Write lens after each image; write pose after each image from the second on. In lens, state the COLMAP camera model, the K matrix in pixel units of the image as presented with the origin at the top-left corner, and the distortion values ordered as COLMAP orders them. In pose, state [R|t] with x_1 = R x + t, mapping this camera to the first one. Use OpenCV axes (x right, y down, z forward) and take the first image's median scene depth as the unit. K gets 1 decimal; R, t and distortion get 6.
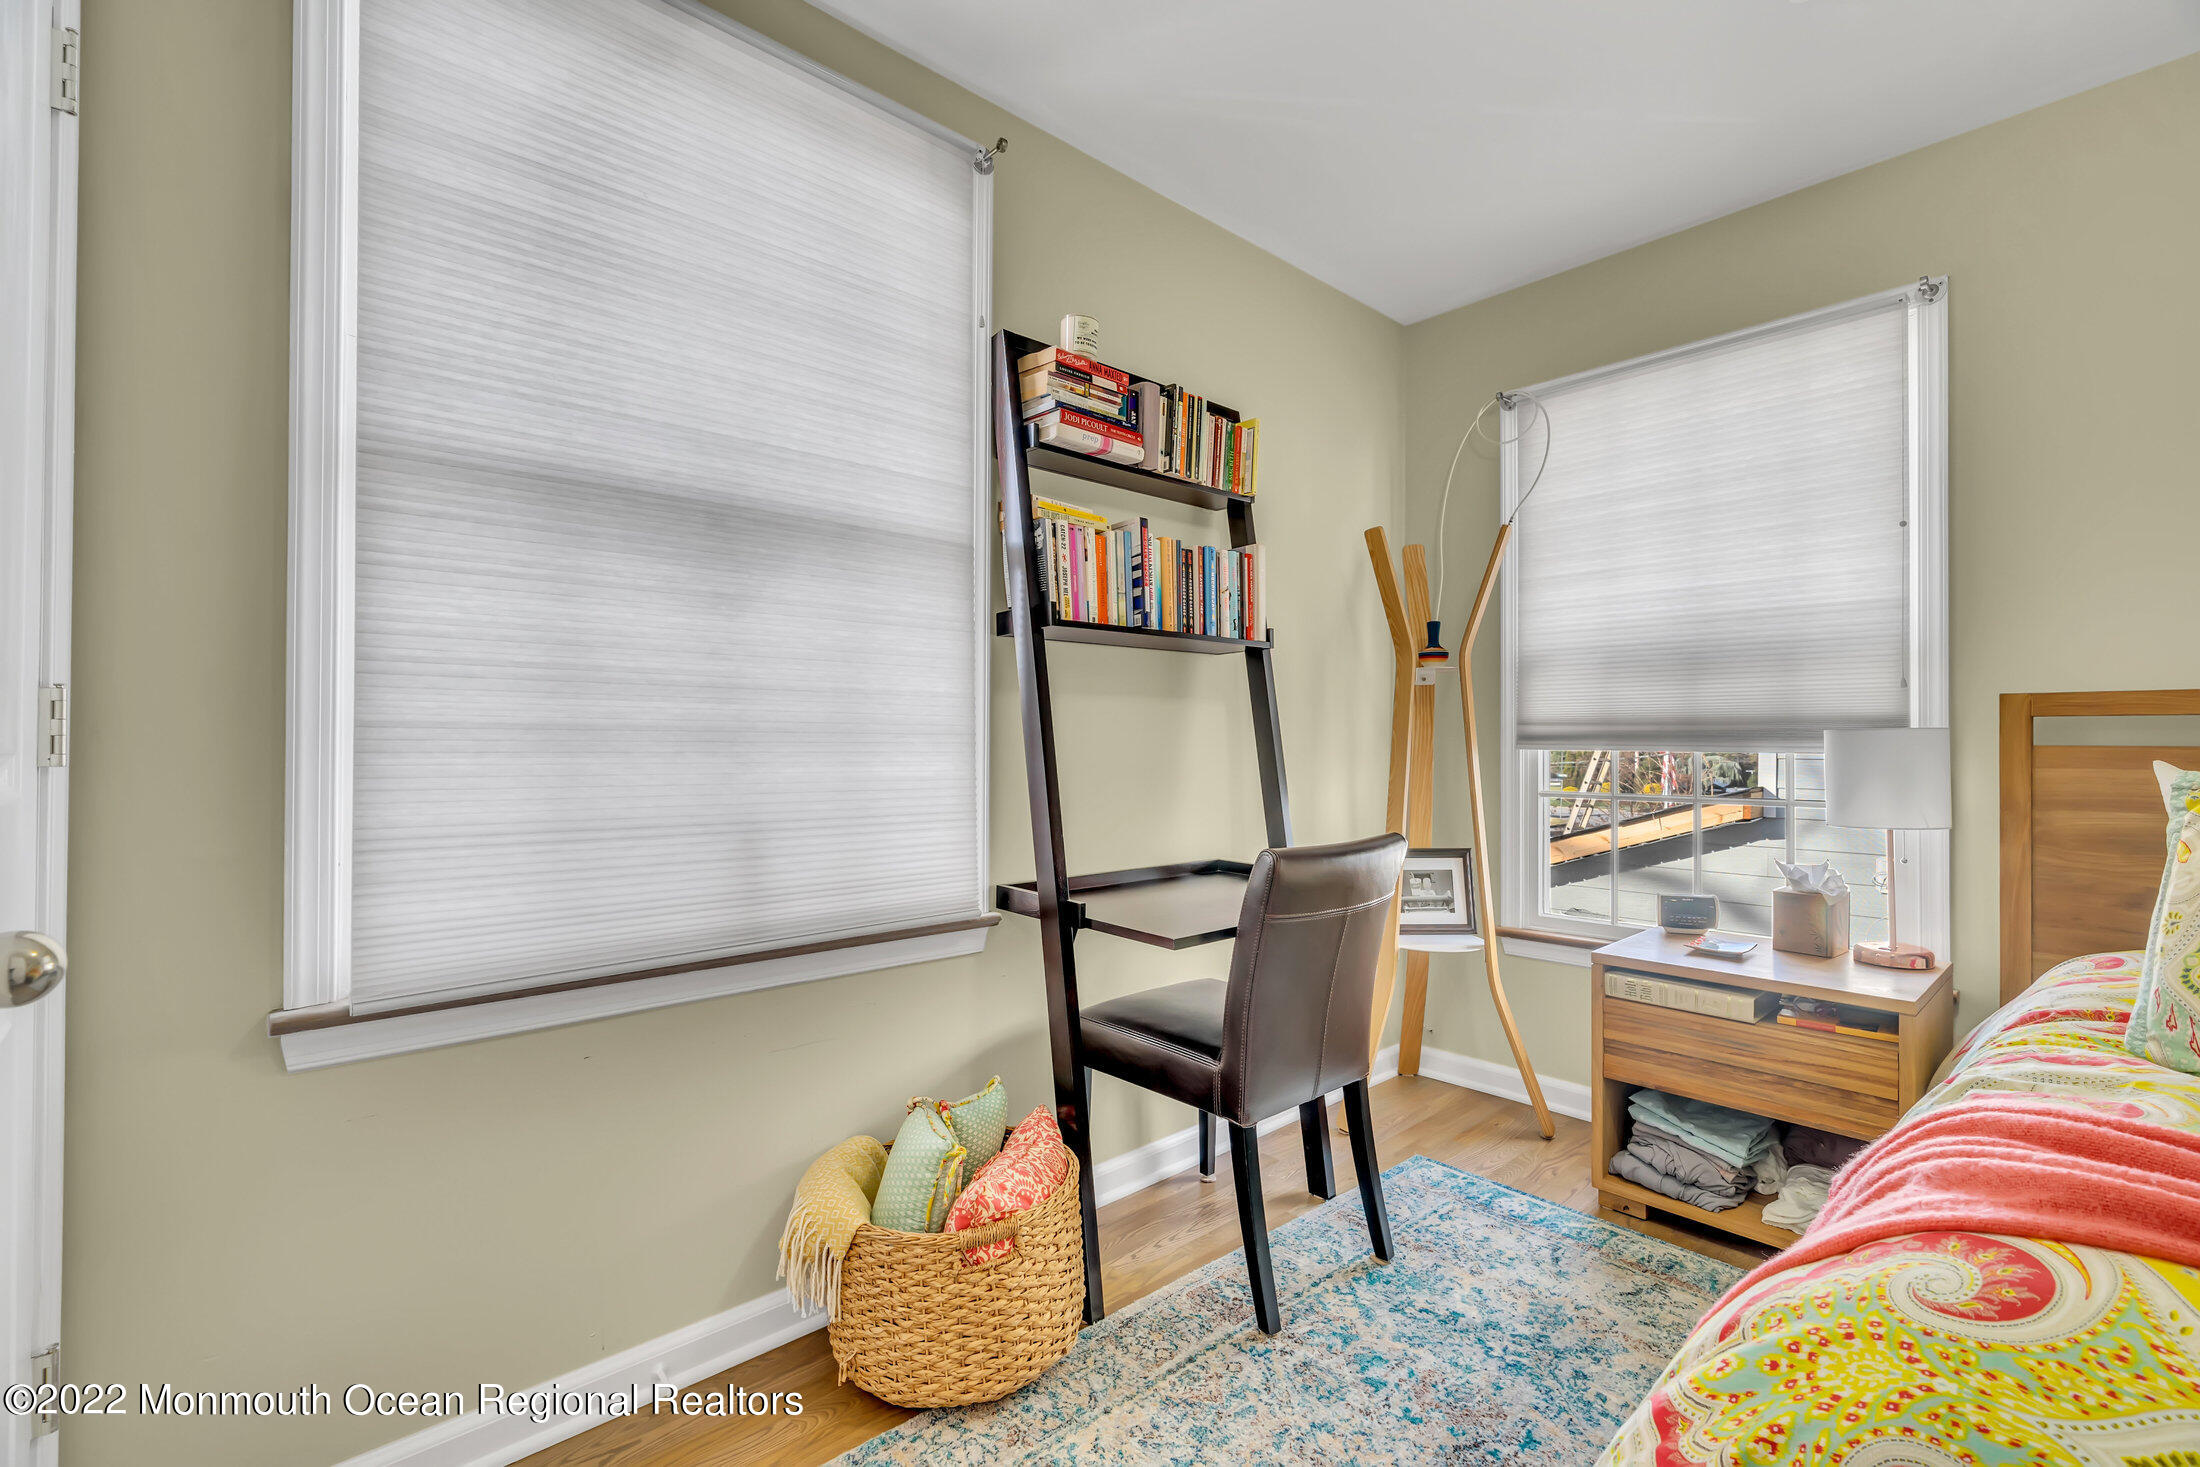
lens RADIAL K [[982.4, 0, 1105.9], [0, 982.4, 735.2], [0, 0, 1]] dist [-0.006402, 0.001790]
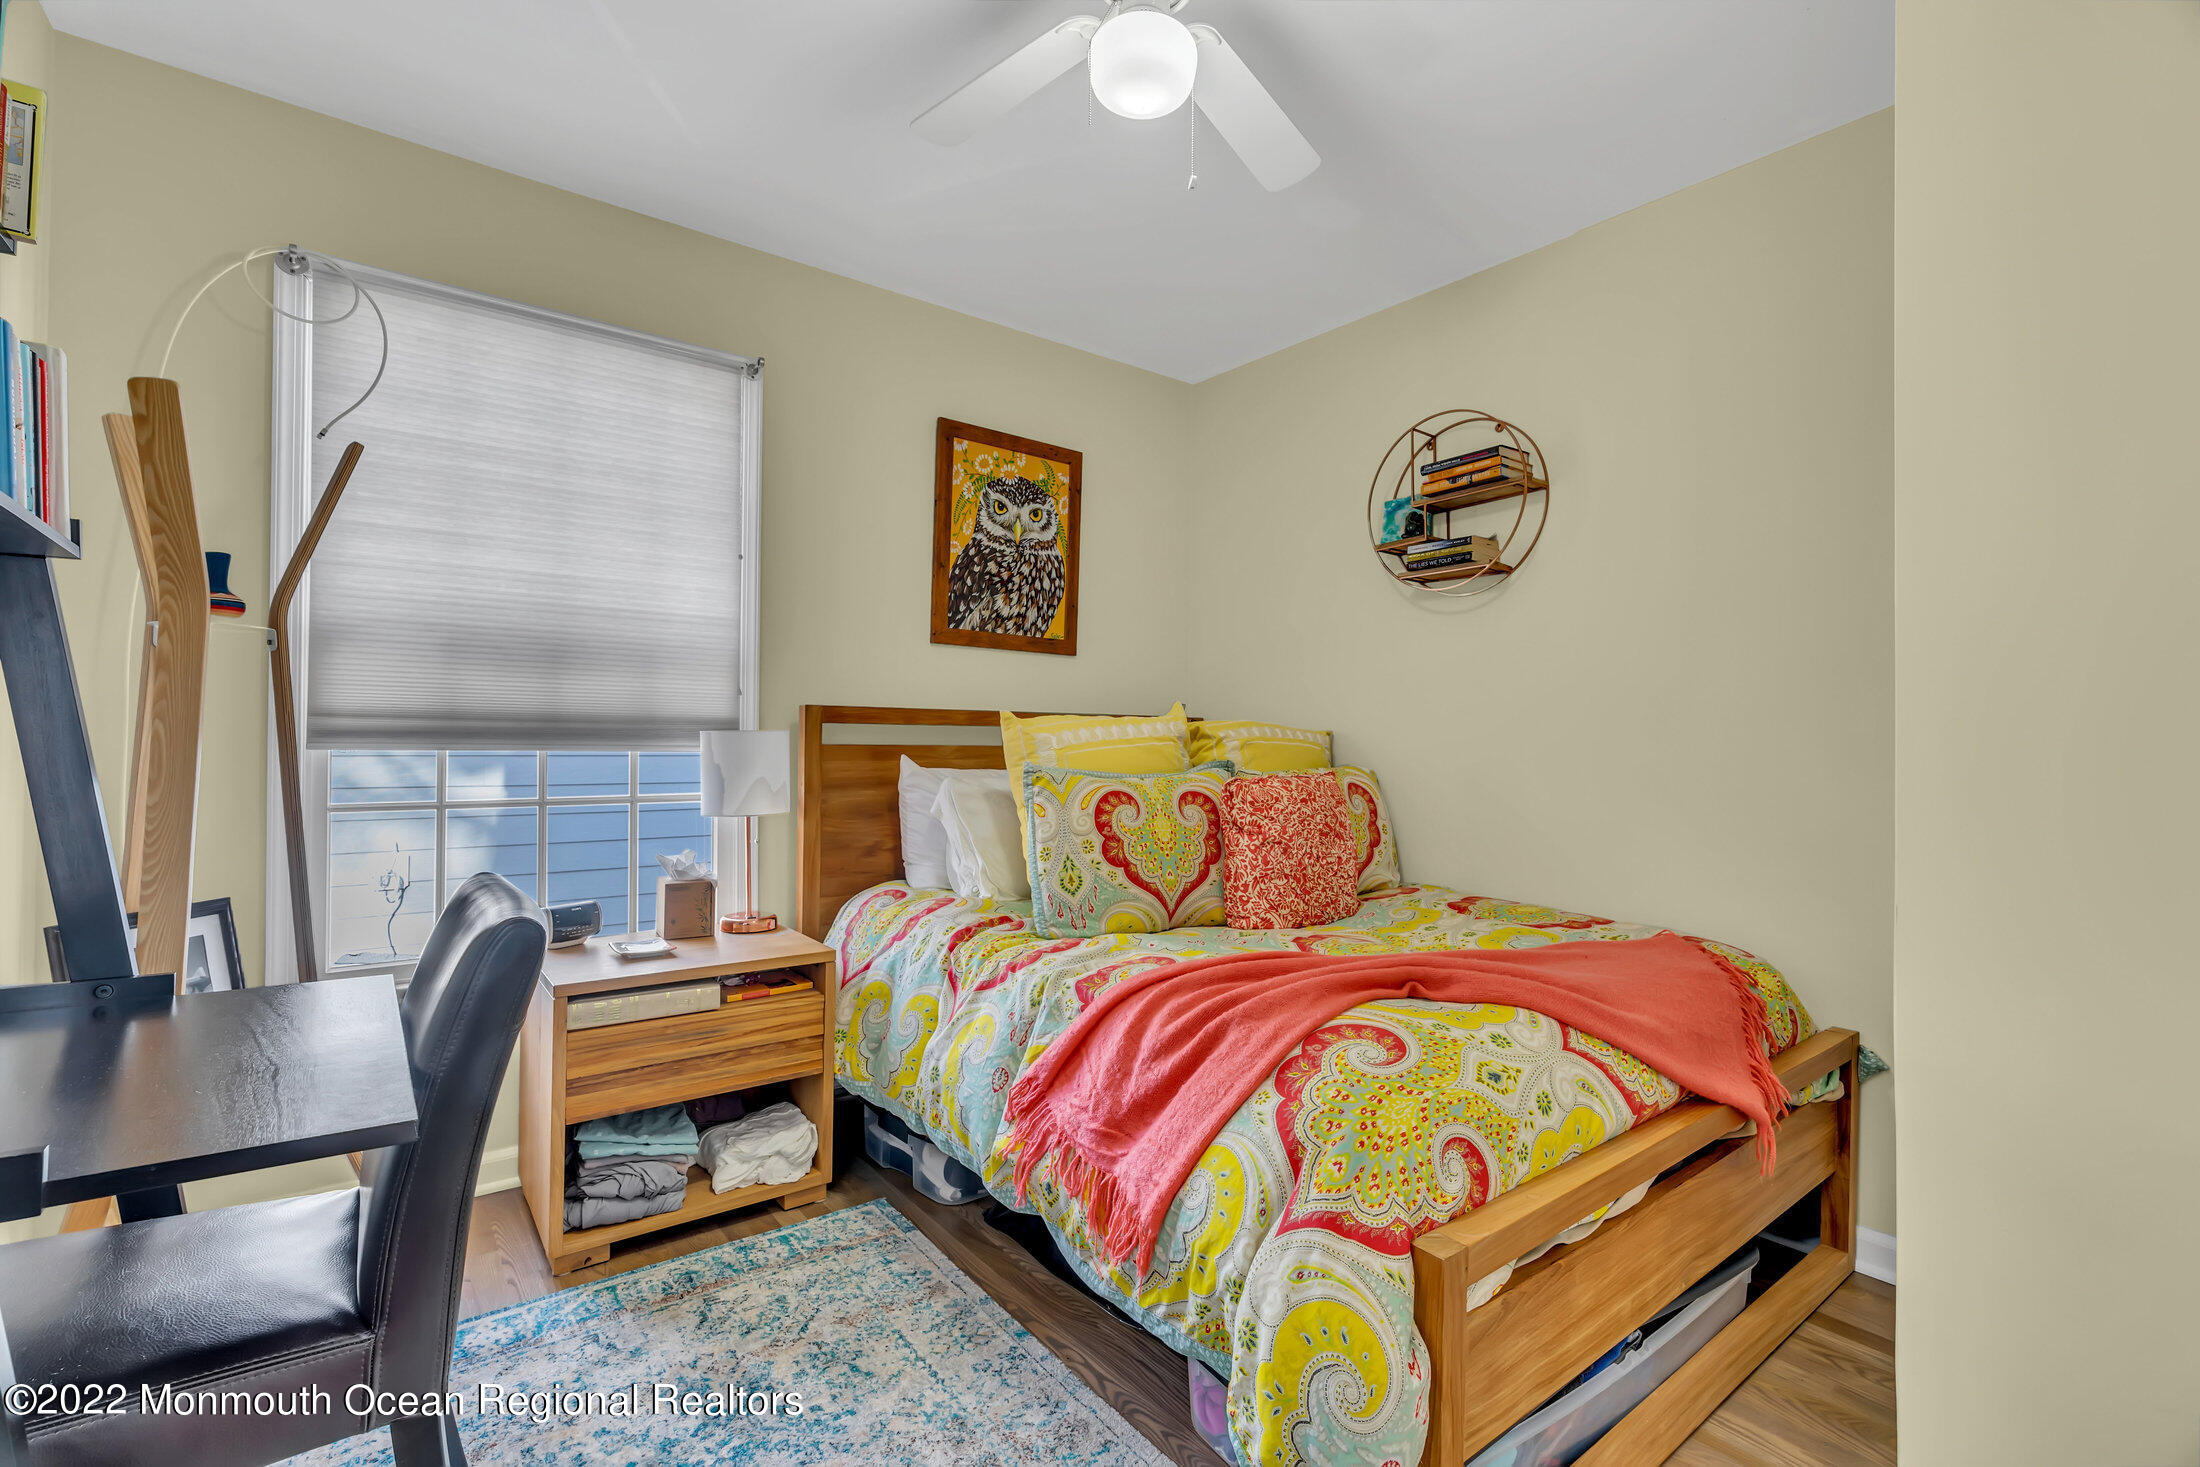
lens RADIAL K [[982.4, 0, 1105.9], [0, 982.4, 735.2], [0, 0, 1]] dist [-0.006402, 0.001790]
pose [[0.073743, 0.005898, 0.997260, -0.347382], [-0.013628, 0.999895, -0.004906, -0.000631], [-0.997184, -0.013229, 0.073816, 0.487361]]
